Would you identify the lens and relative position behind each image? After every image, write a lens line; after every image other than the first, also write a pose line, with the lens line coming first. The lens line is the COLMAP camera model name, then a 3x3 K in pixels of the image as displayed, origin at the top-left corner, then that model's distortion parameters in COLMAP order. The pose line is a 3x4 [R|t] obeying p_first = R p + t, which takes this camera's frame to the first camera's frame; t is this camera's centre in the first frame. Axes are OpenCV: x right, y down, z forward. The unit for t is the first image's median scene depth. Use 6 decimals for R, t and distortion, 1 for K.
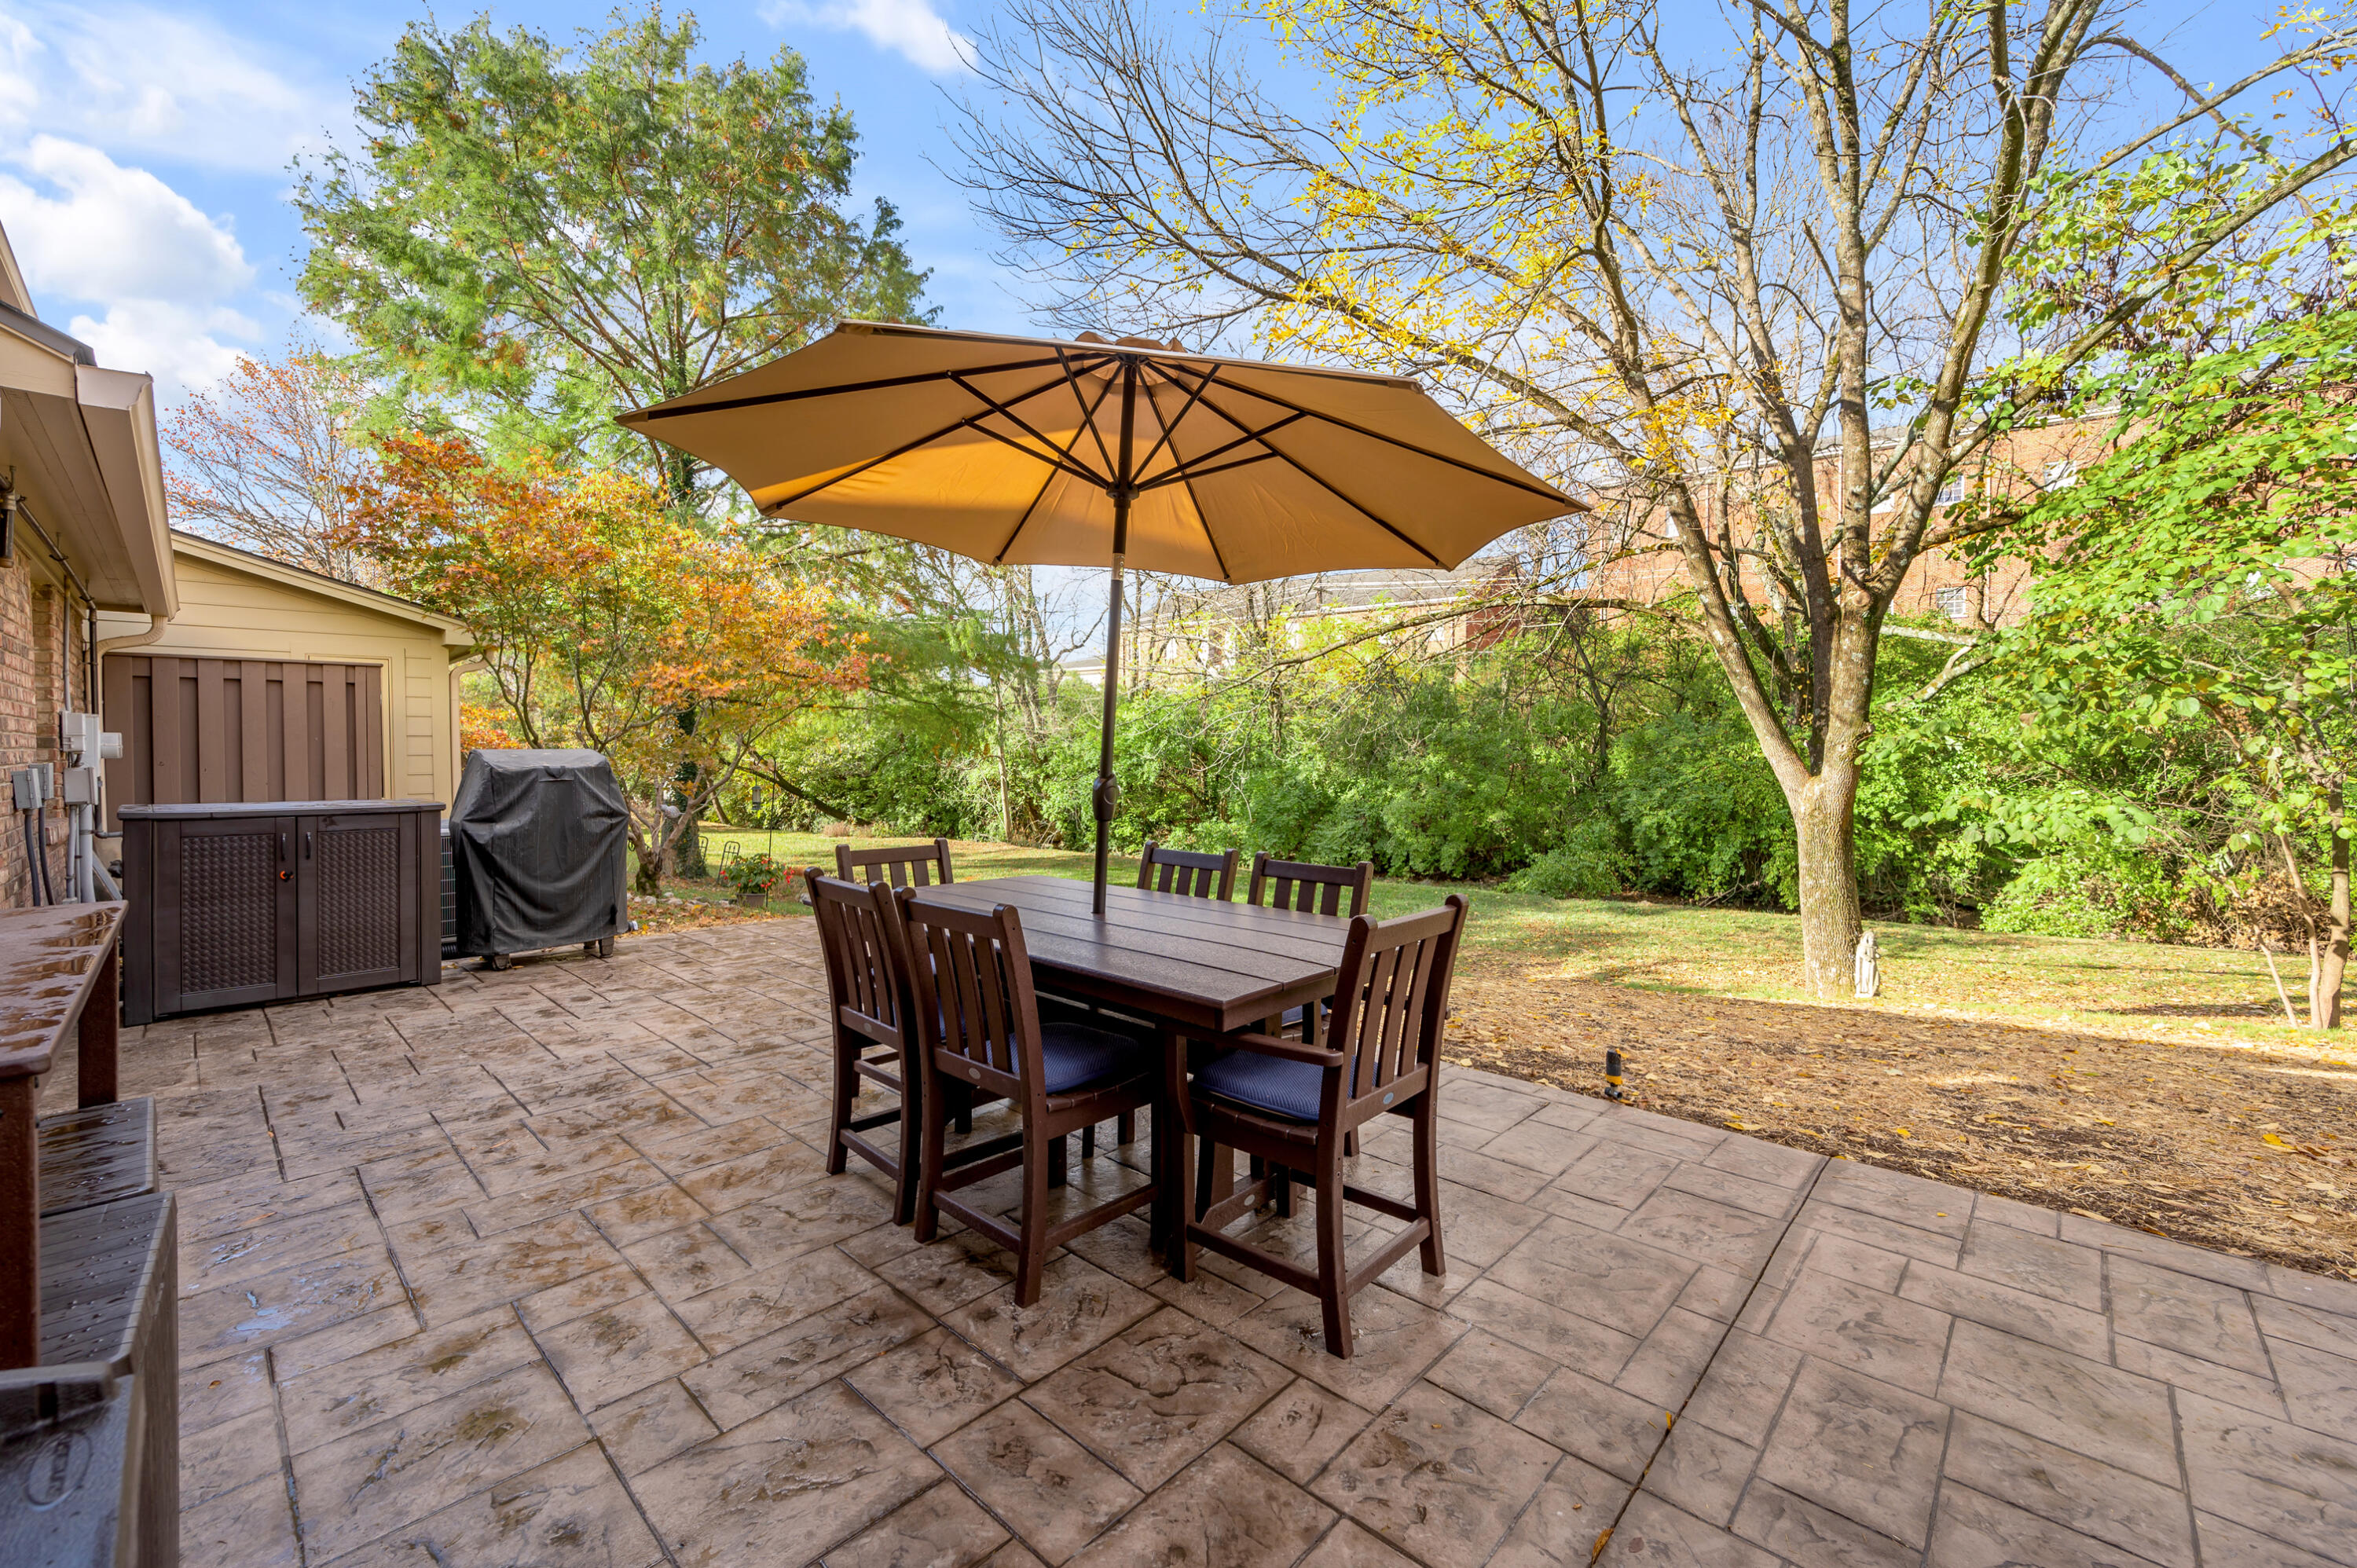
lens RADIAL K [[940.0, 0, 1179.1], [0, 940.0, 767.7], [0, 0, 1]] dist [-0.000685, -0.000073]
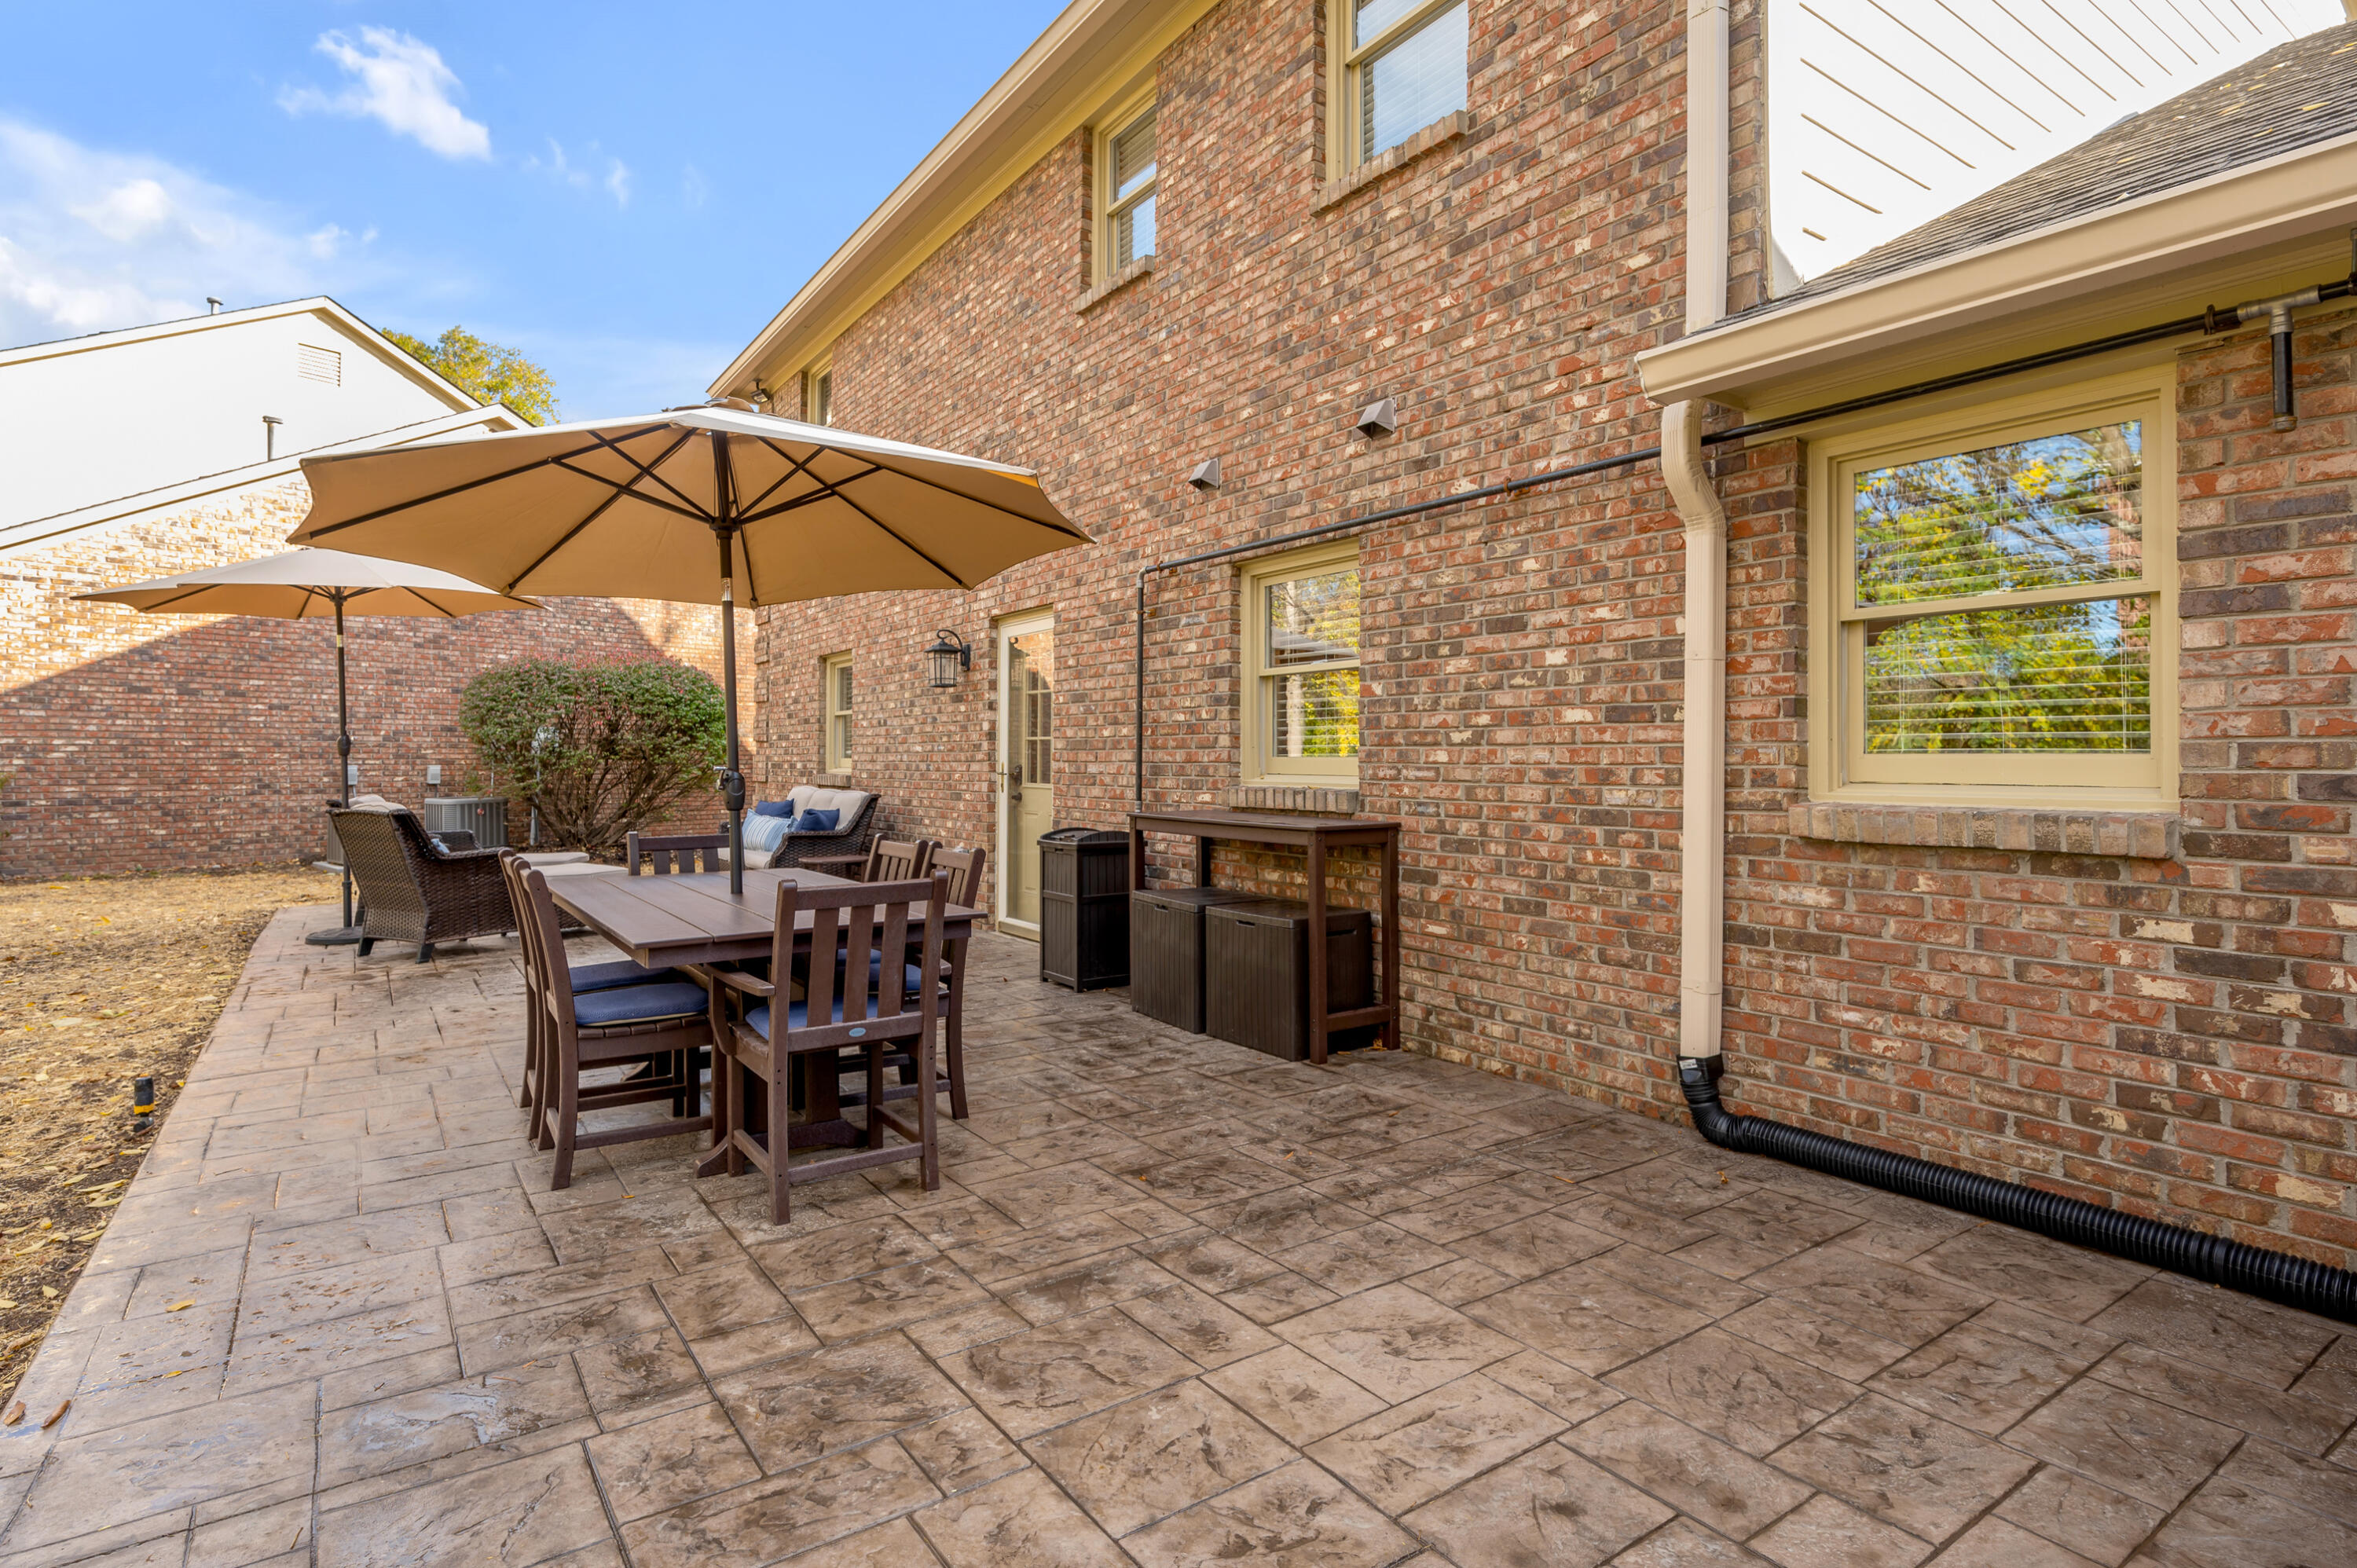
lens RADIAL K [[1216.3, 0, 1215.9], [0, 1216.3, 745.4], [0, 0, 1]] dist [-0.004965, -0.000437]
pose [[-0.982331, 0.007191, 0.187014, -0.855726], [0.007405, 0.999972, 0.000442, -0.015528], [-0.187005, 0.001819, -0.982357, 2.155302]]
